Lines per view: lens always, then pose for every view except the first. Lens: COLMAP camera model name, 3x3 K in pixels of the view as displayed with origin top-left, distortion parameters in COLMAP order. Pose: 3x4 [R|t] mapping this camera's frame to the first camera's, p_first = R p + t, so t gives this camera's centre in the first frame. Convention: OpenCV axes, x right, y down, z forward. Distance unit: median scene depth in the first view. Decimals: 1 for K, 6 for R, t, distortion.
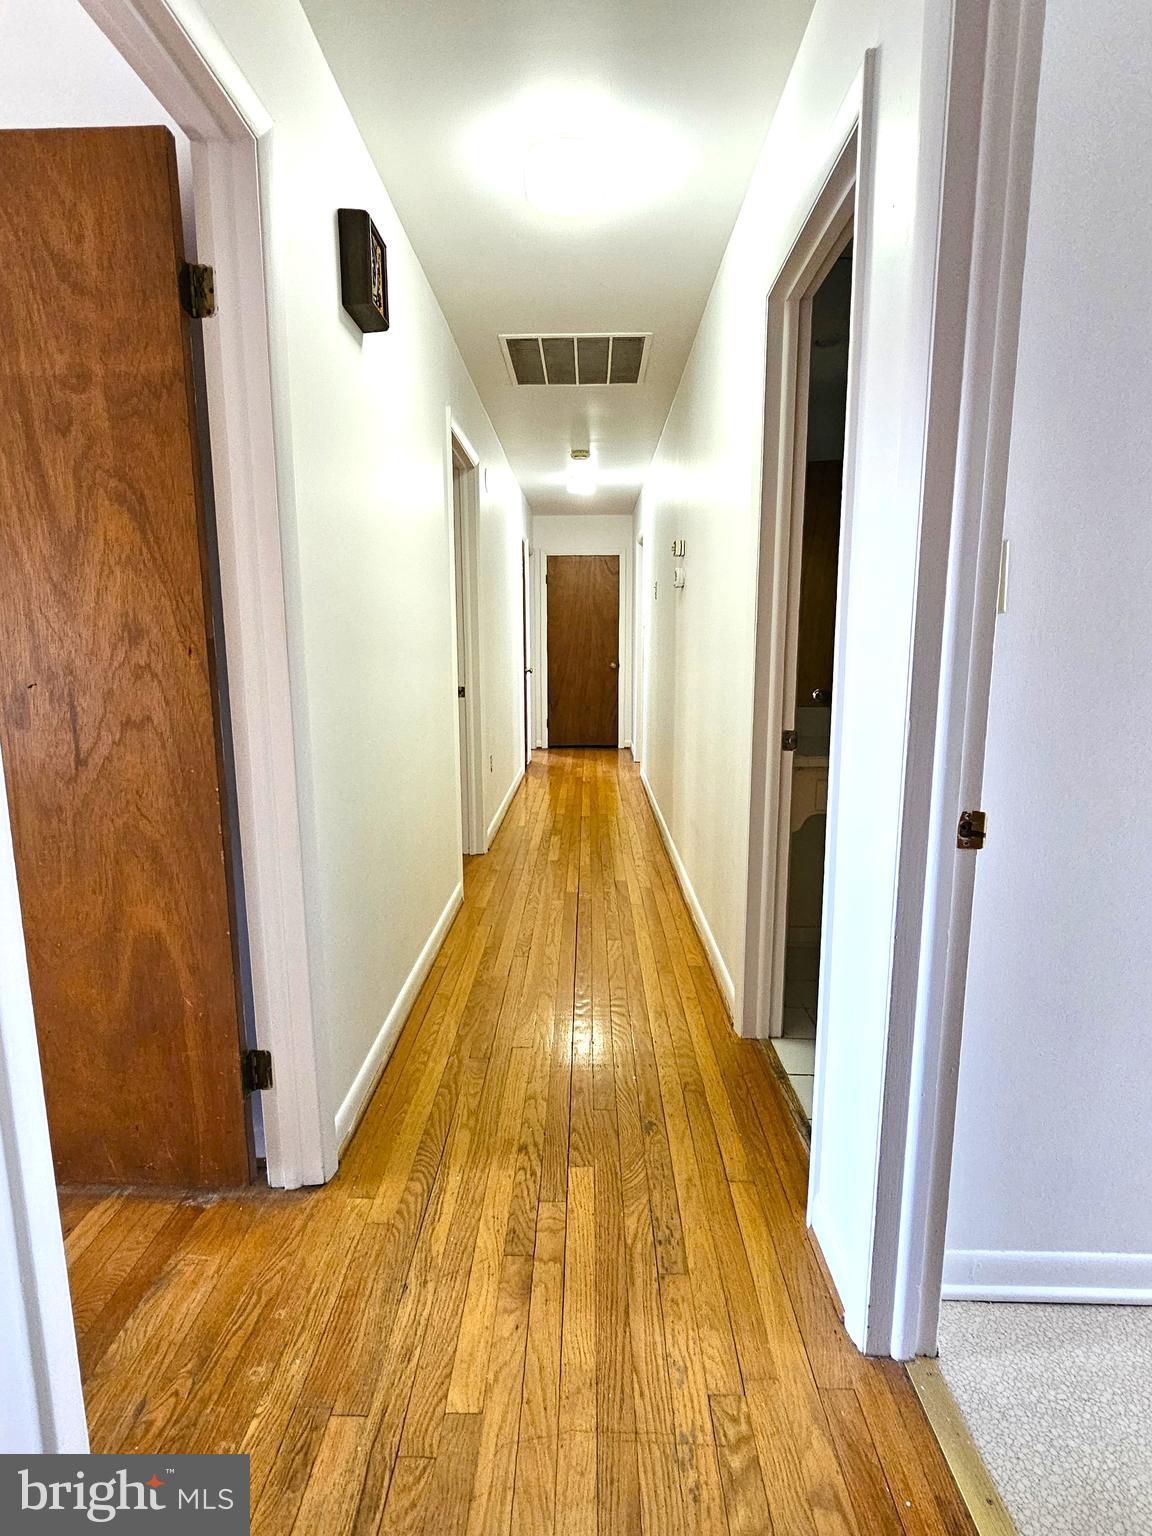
lens RADIAL K [[798.1, 0, 573.3], [0, 798.1, 763.8], [0, 0, 1]] dist [-0.003888, -0.000424]
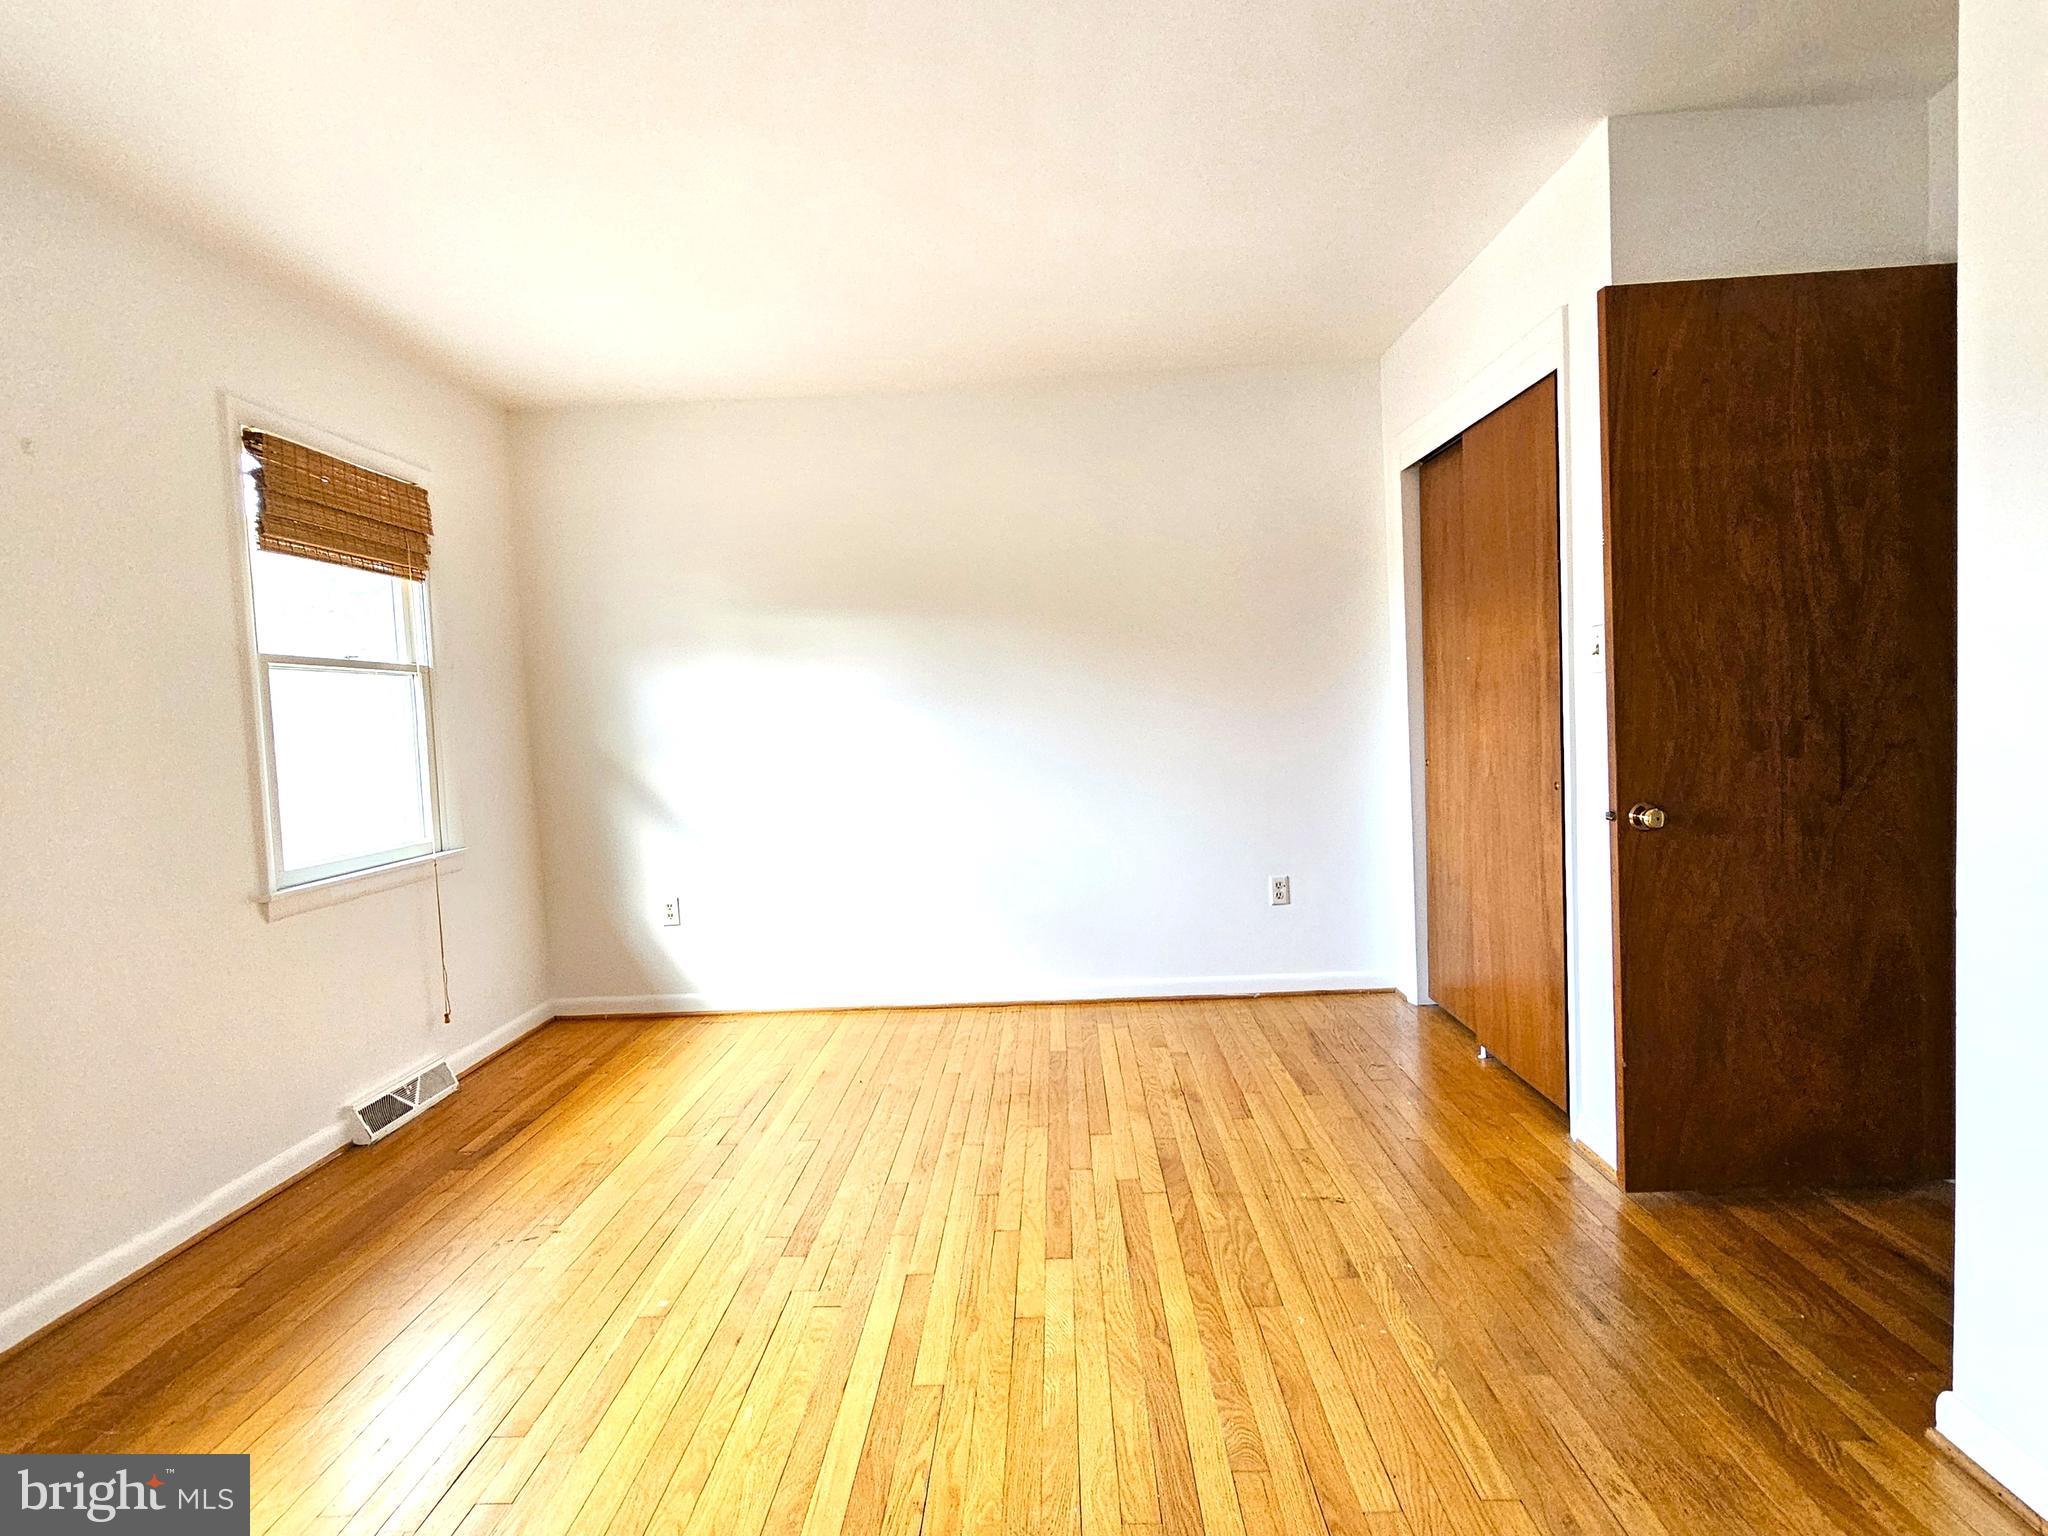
lens RADIAL K [[1064.2, 0, 1016.6], [0, 1064.2, 769.6], [0, 0, 1]] dist [-0.003888, -0.000424]
pose [[0.332772, 0.039761, -0.942169, 0.436510], [-0.104878, 0.994473, 0.004926, 0.100913], [0.937157, 0.097173, 0.335103, -0.651485]]
